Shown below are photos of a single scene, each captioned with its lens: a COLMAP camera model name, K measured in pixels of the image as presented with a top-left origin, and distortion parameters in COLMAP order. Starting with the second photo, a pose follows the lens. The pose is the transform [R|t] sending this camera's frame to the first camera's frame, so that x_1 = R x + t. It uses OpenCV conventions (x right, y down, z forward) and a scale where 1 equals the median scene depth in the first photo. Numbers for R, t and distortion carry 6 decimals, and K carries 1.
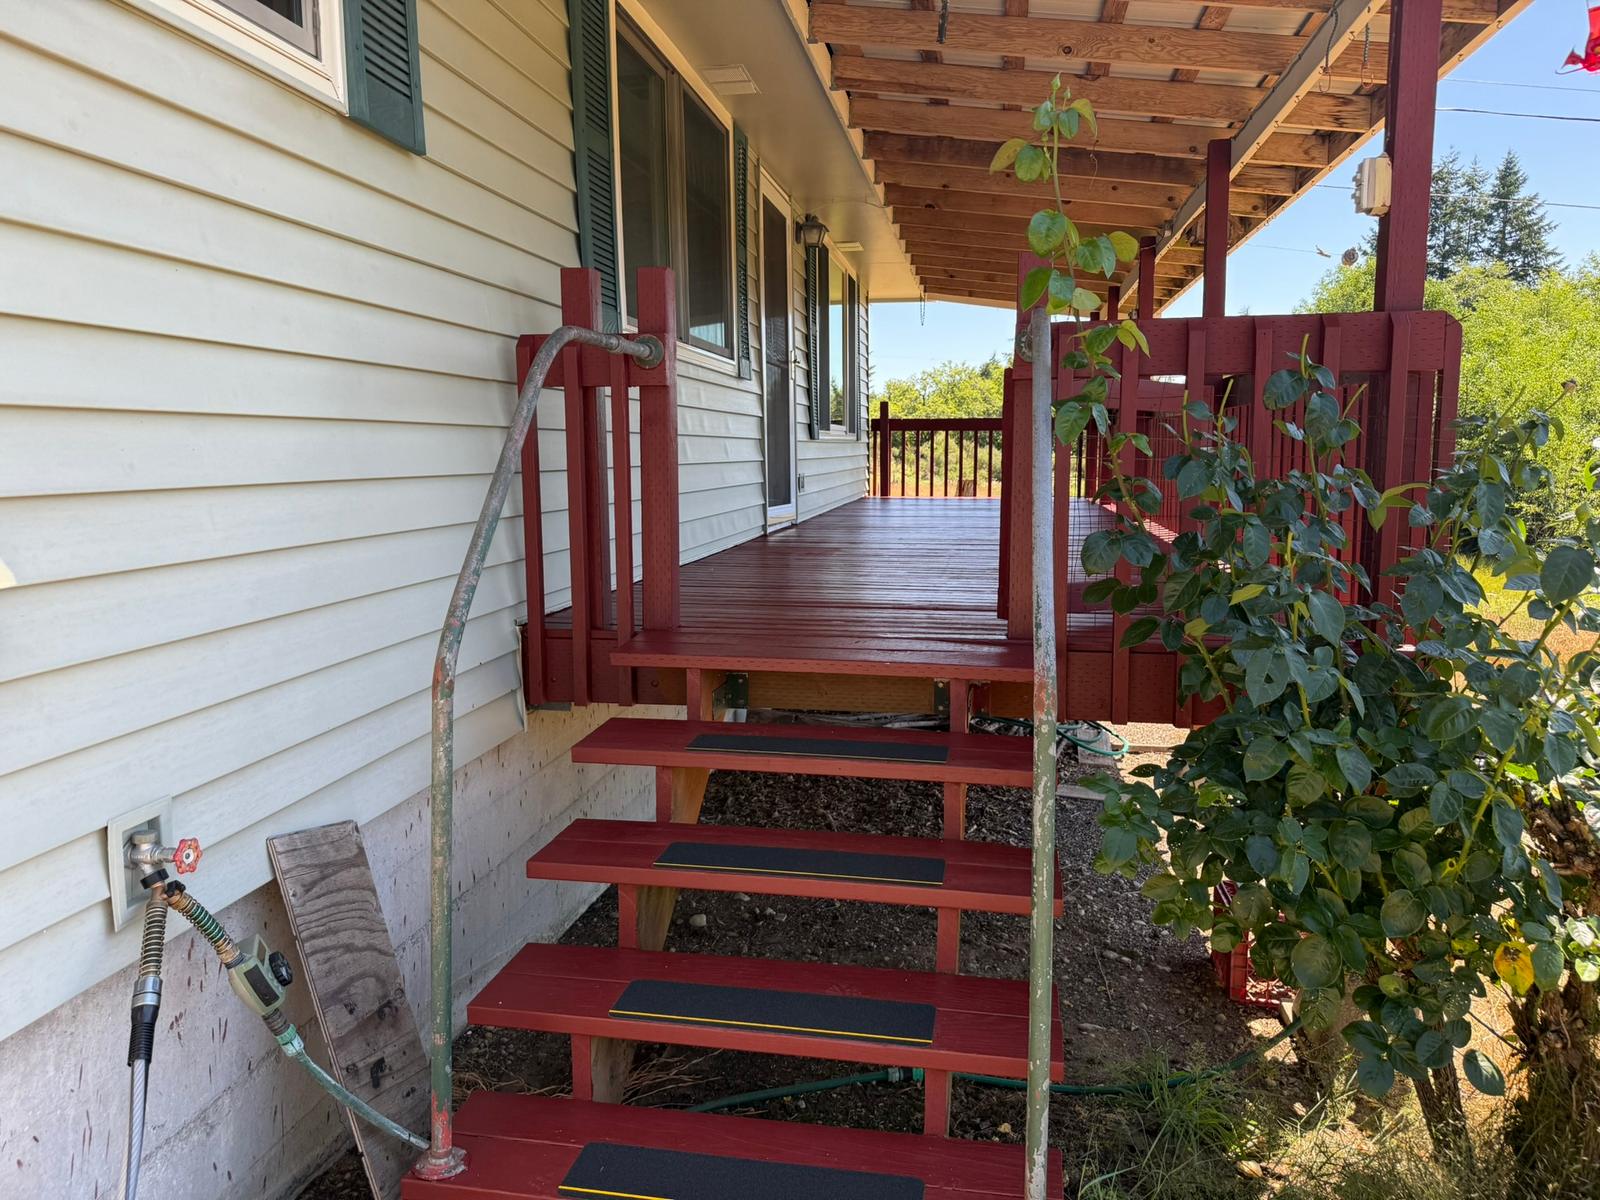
lens RADIAL K [[1138.2, 0, 801.4], [0, 1138.2, 597.3], [0, 0, 1]] dist [0.021215, -0.035041]
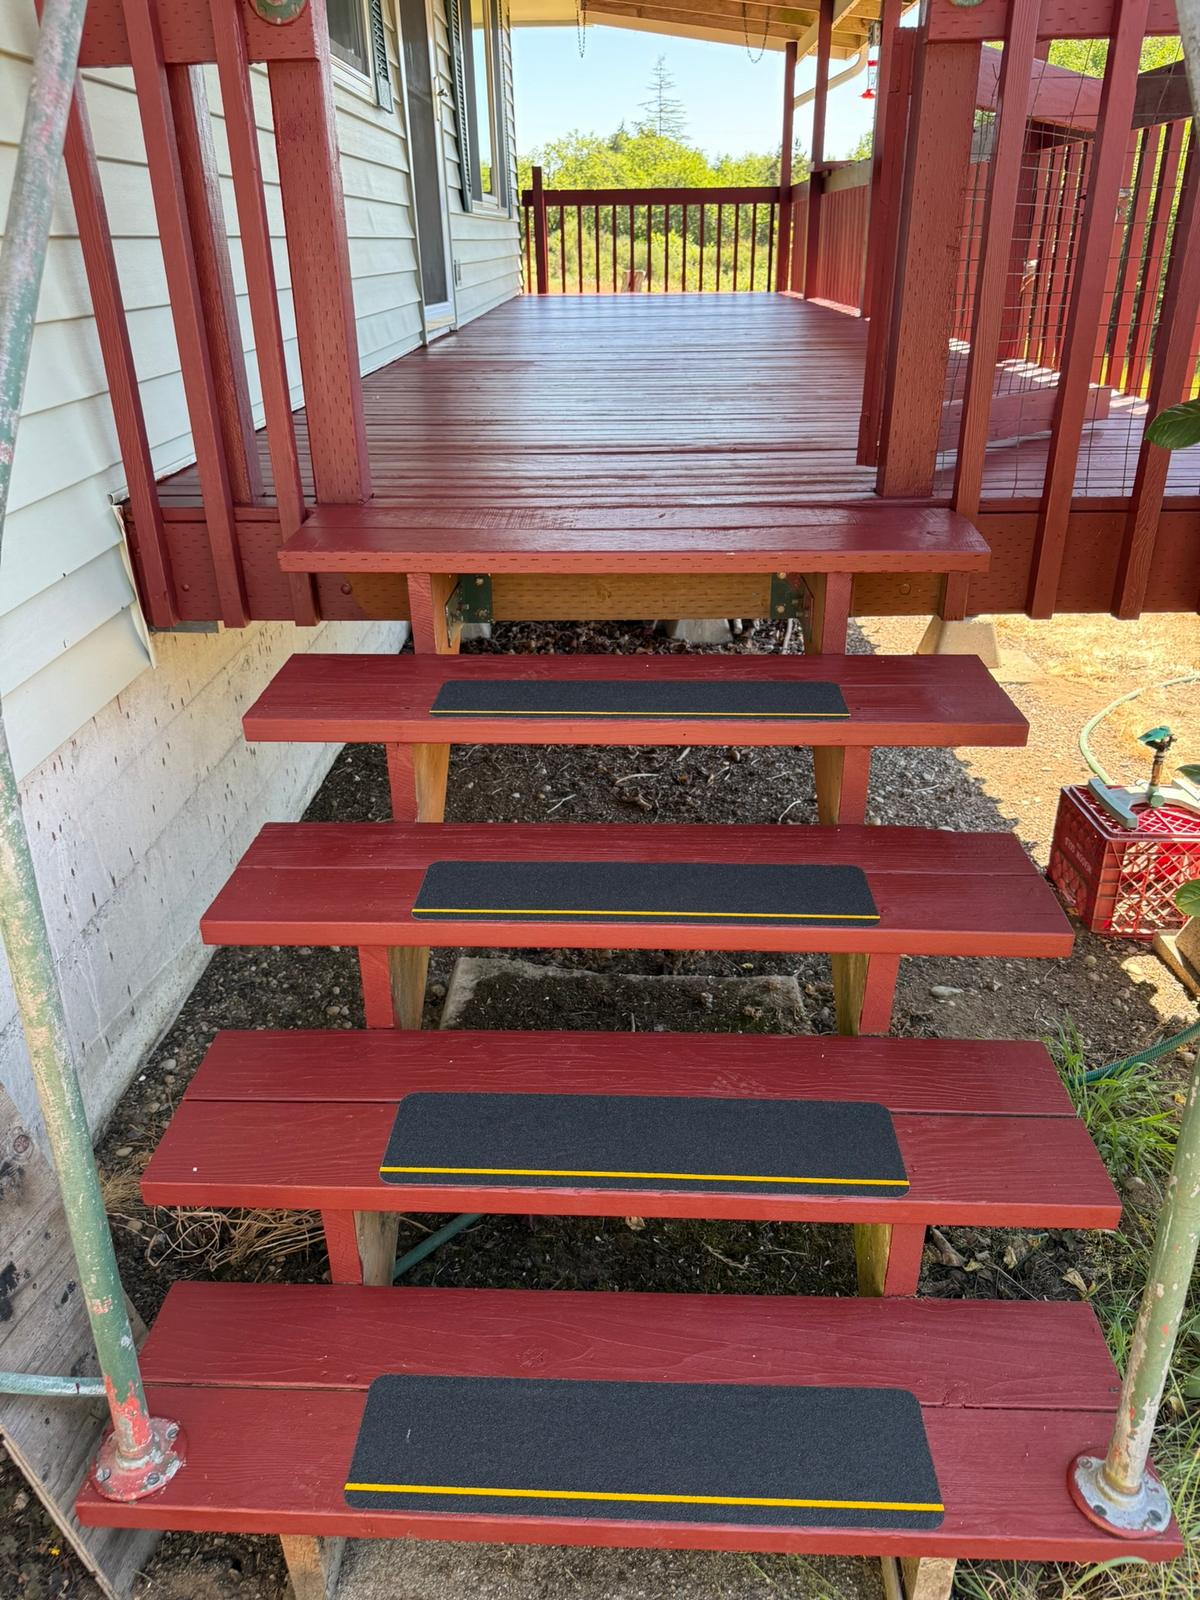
lens RADIAL K [[1138.2, 0, 600.3], [0, 1138.2, 812.0], [0, 0, 1]] dist [0.021215, -0.035041]
pose [[0.988755, -0.077540, 0.127874, -0.071629], [0.031551, 0.943992, 0.328456, -0.012586], [-0.146181, -0.320728, 0.935823, 0.292540]]
